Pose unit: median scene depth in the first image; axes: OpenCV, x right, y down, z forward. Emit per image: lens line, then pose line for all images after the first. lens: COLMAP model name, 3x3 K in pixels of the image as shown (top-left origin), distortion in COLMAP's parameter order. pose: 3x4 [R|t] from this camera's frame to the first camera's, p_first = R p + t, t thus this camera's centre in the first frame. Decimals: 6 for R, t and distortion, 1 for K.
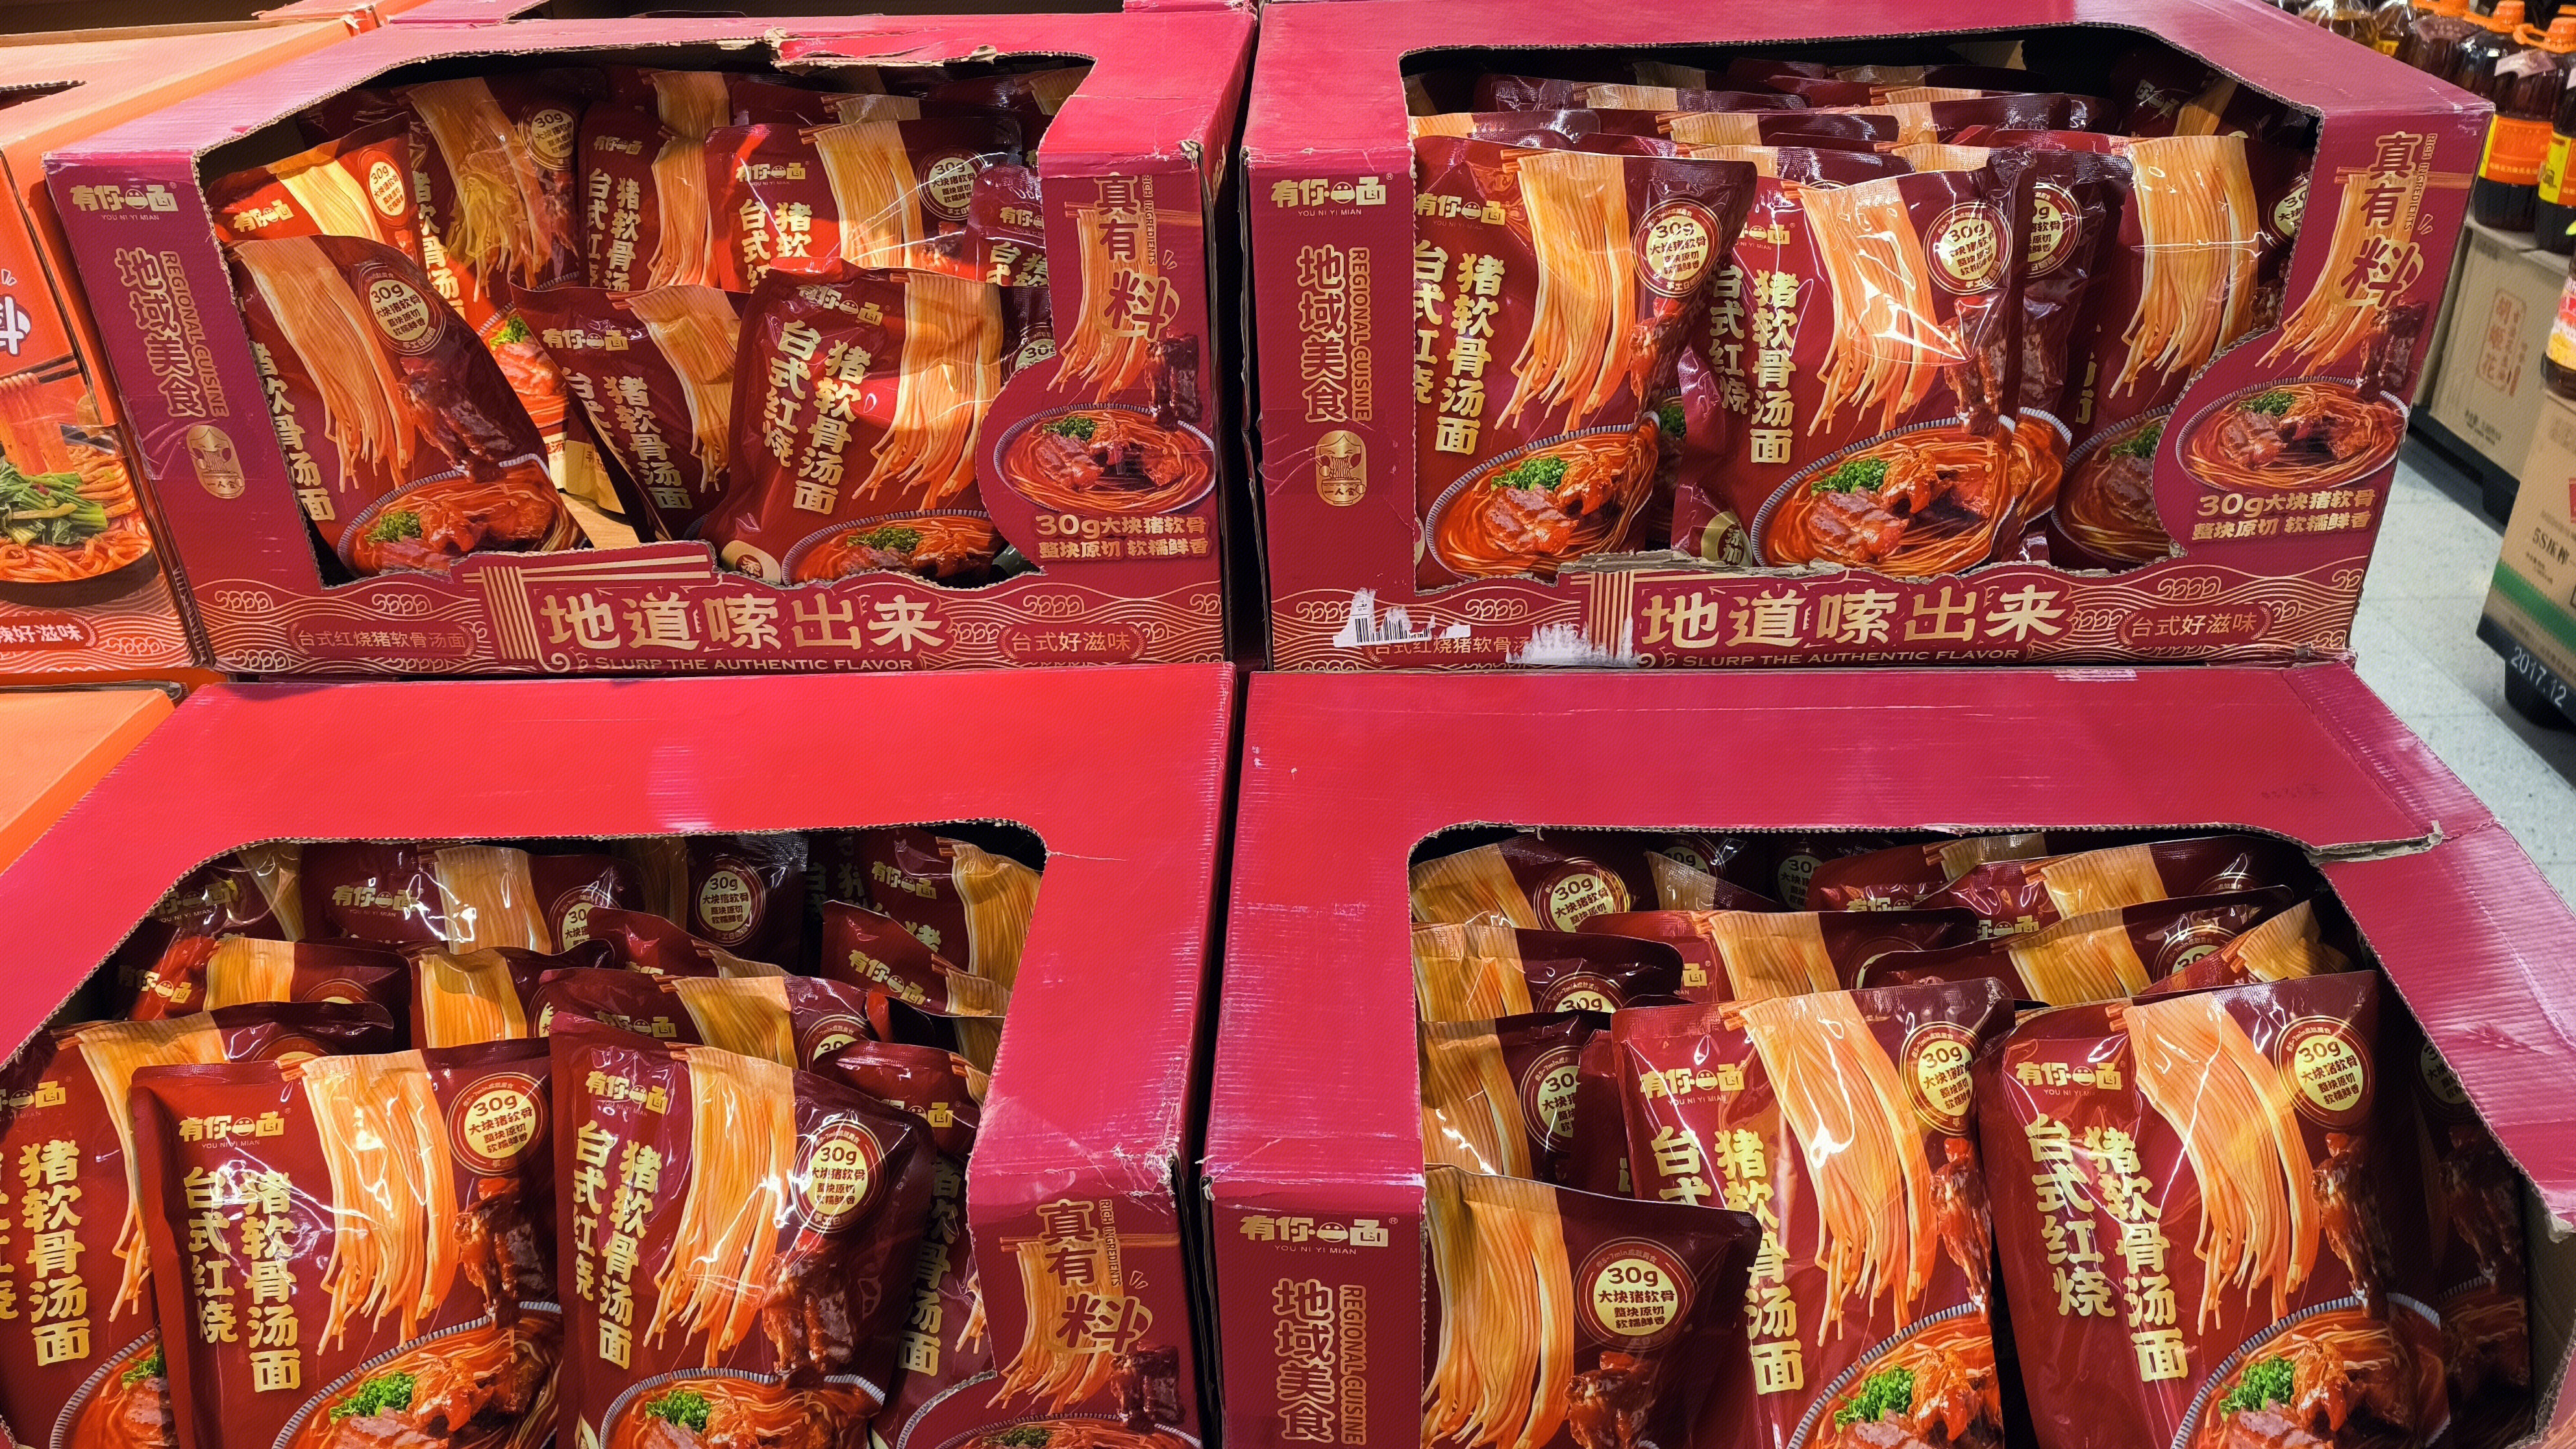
lens RADIAL K [[1894.6, 0, 1279.2], [0, 1894.6, 699.1], [0, 0, 1]] dist [0.021988, -0.003993]
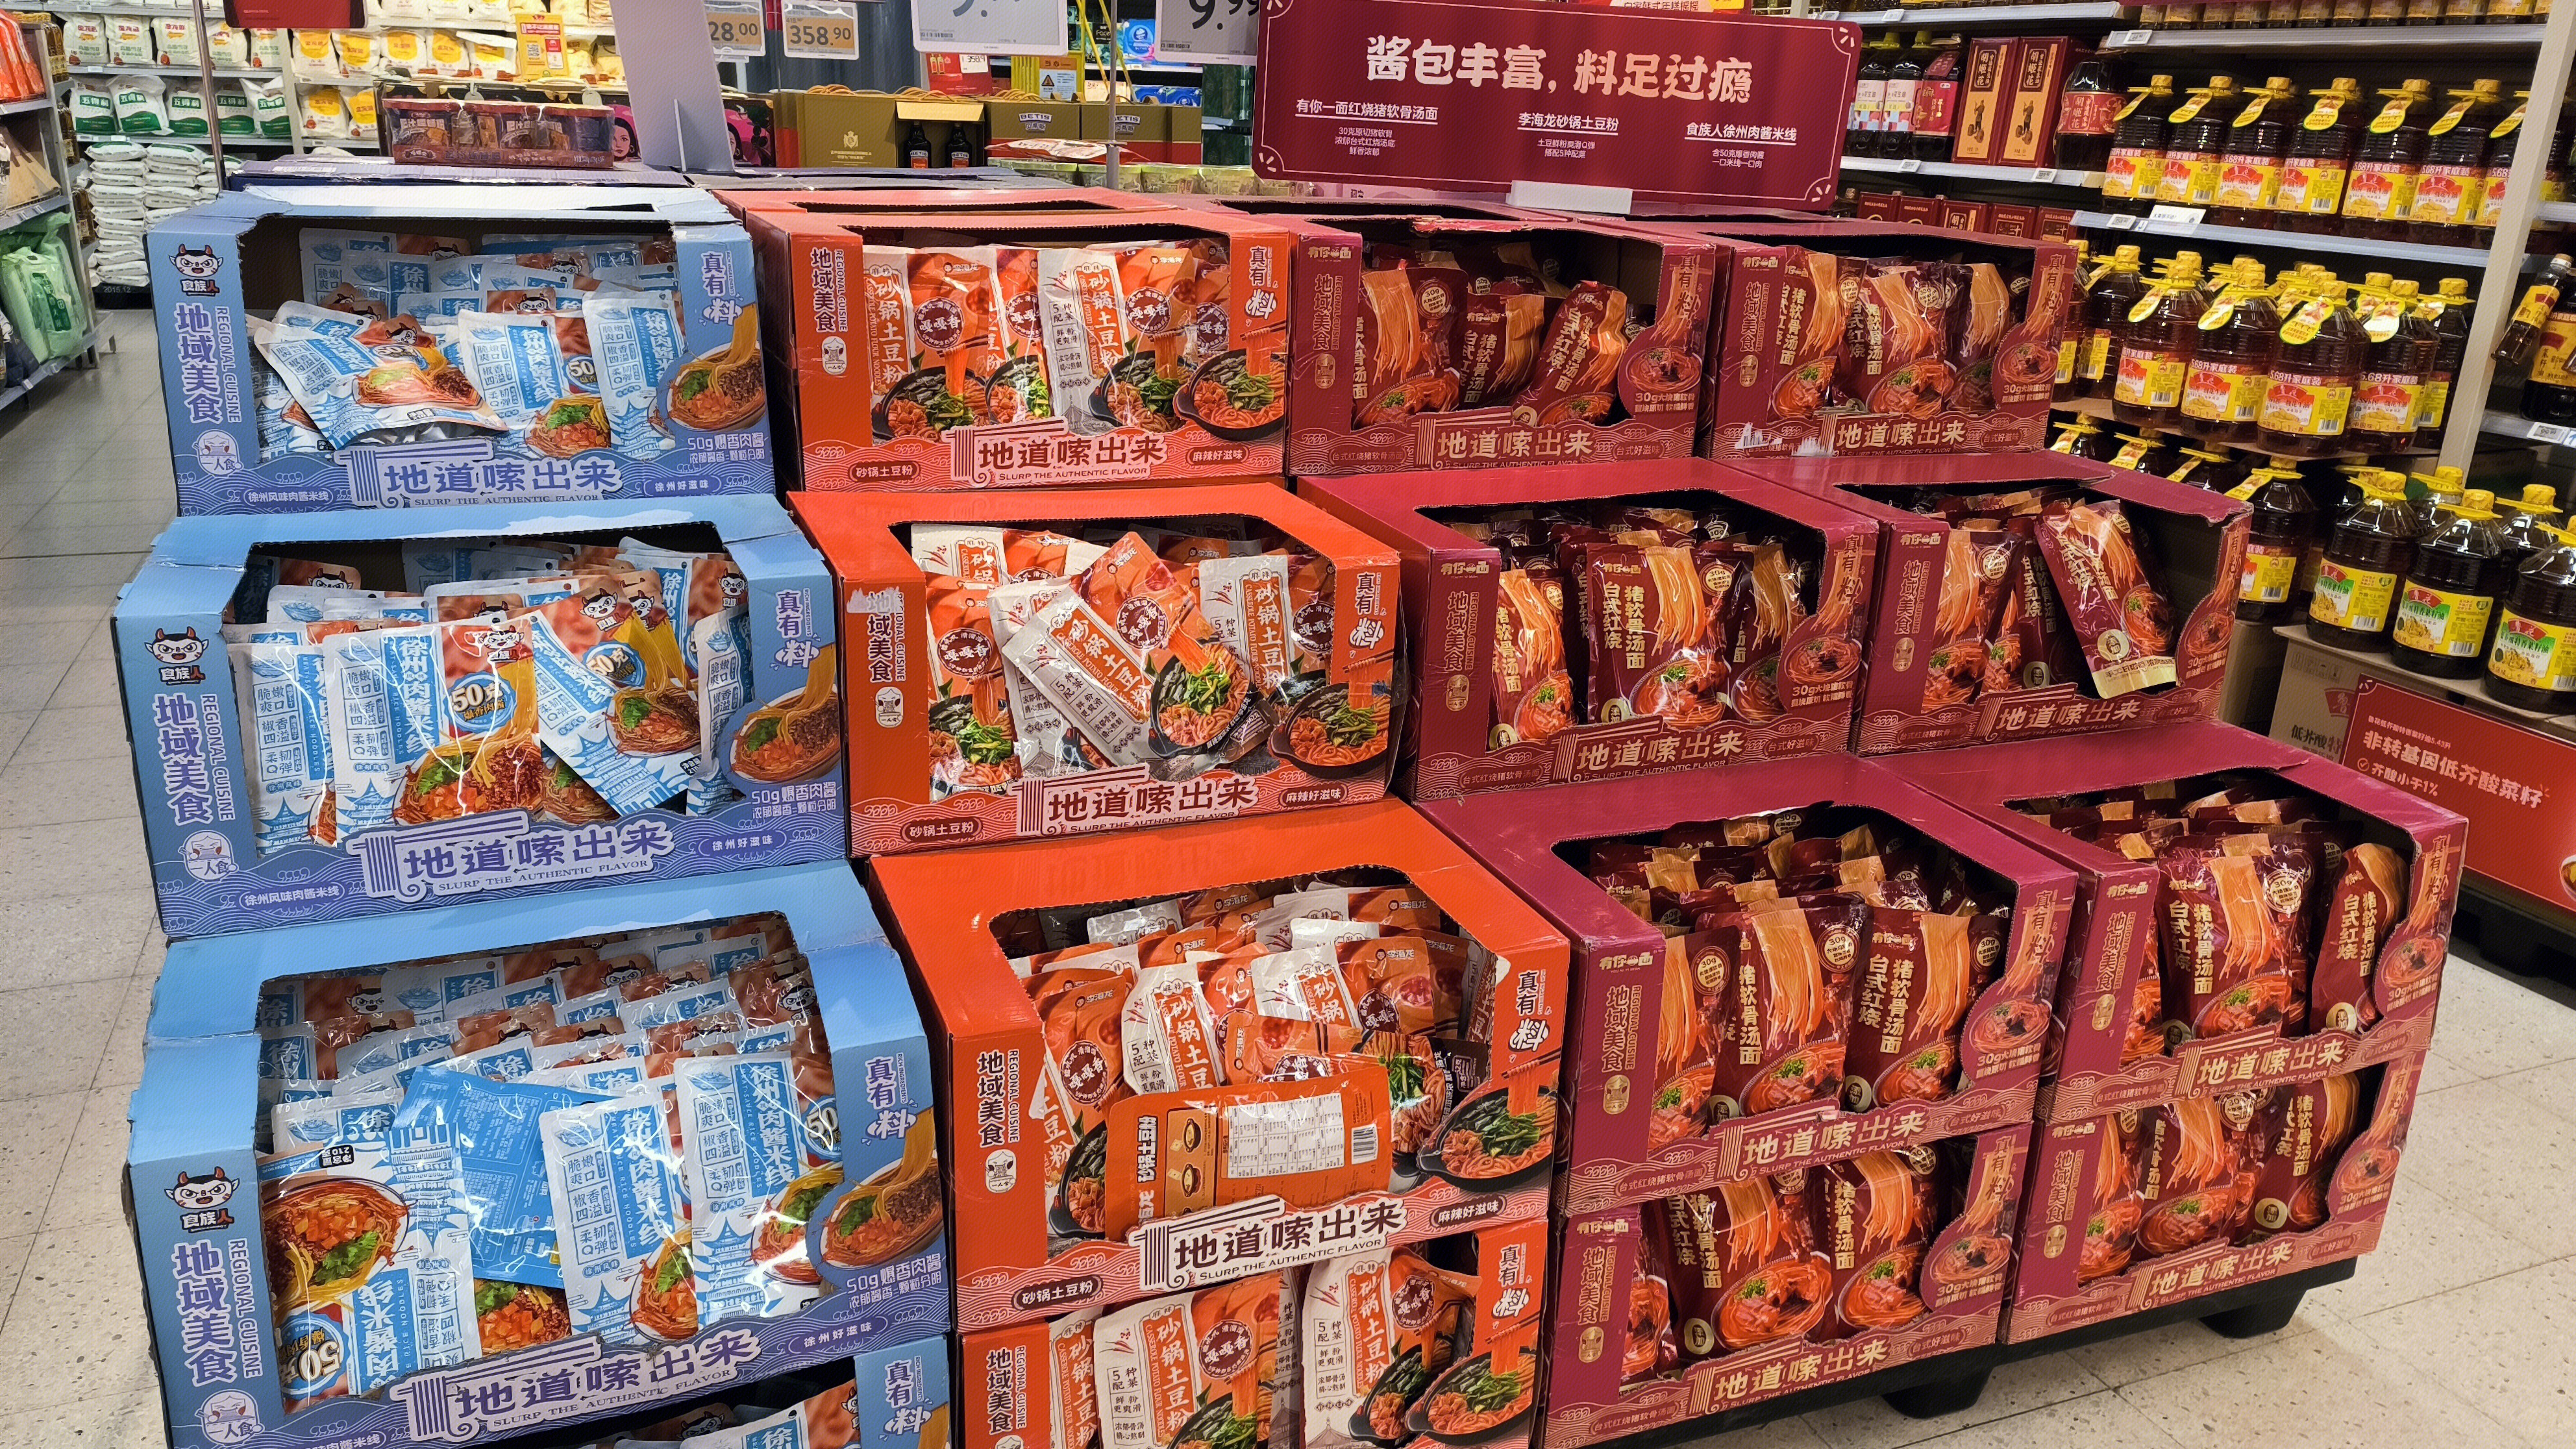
lens RADIAL K [[1894.6, 0, 1290.1], [0, 1894.6, 721.1], [0, 0, 1]] dist [0.021988, -0.003993]
pose [[0.914541, -0.056676, 0.400503, -1.563919], [0.132957, 0.977238, -0.165313, 0.673515], [-0.382018, 0.204435, 0.901259, -0.978294]]
